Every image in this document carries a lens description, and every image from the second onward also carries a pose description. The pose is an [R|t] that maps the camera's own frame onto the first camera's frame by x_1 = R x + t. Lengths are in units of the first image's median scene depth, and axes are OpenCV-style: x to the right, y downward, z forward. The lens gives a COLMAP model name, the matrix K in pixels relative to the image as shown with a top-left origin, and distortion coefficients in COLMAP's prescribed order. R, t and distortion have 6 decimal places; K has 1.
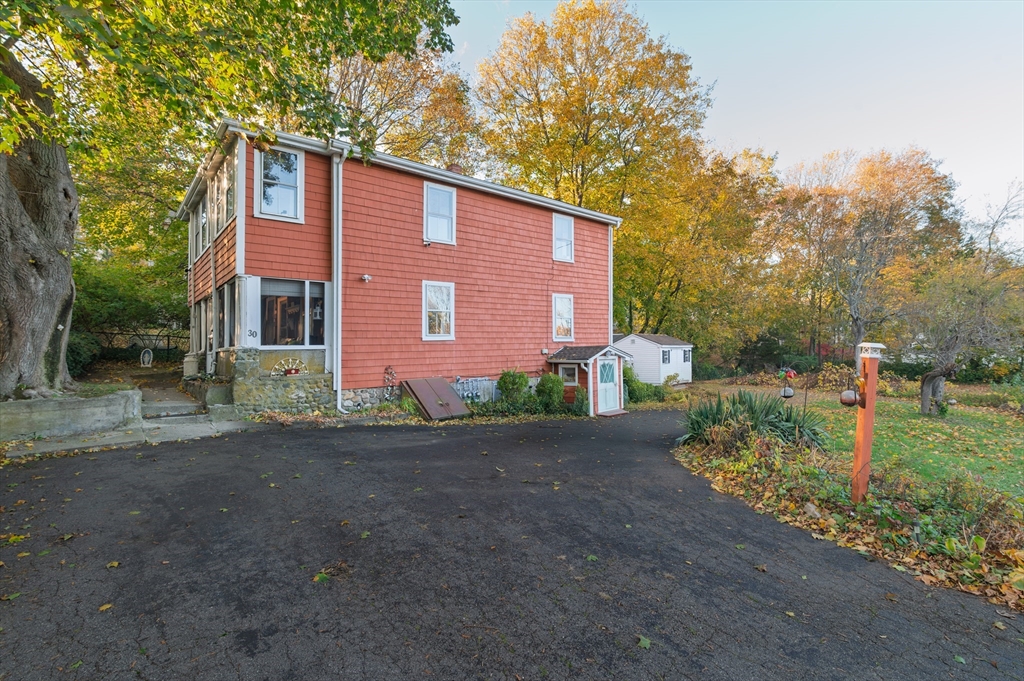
lens RADIAL K [[468.7, 0, 507.6], [0, 468.7, 335.8], [0, 0, 1]] dist [0.004347, 0.000321]
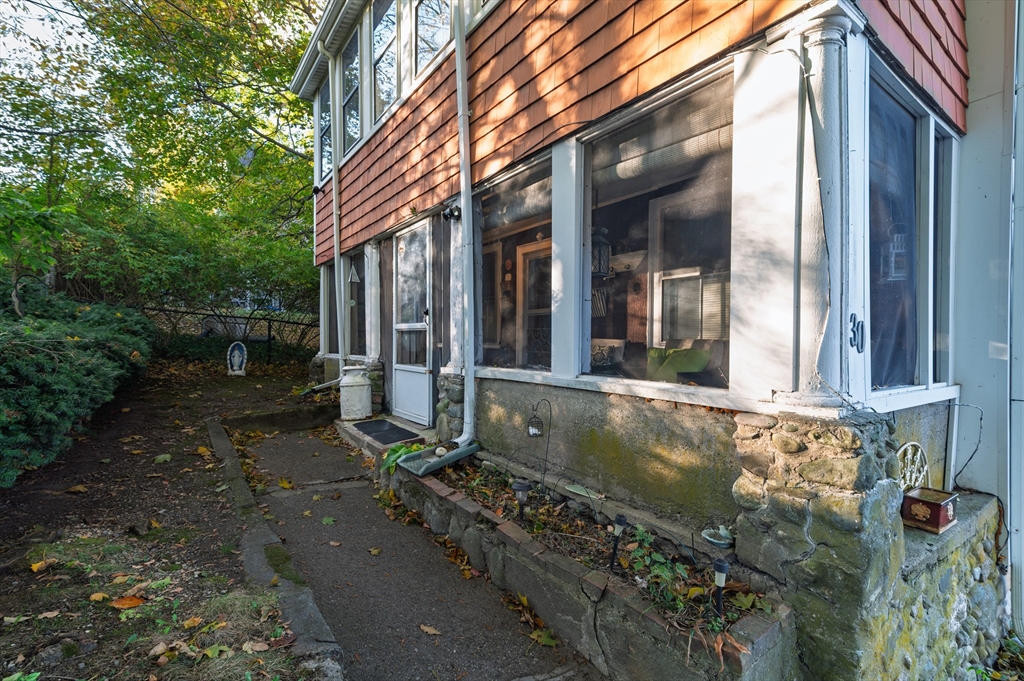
lens RADIAL K [[468.7, 0, 519.8], [0, 468.7, 345.3], [0, 0, 1]] dist [0.004347, 0.000321]
pose [[0.997415, 0.024098, -0.067702, -0.351165], [-0.020554, 0.998406, 0.052565, -0.003564], [0.068861, -0.051037, 0.996320, 0.416341]]
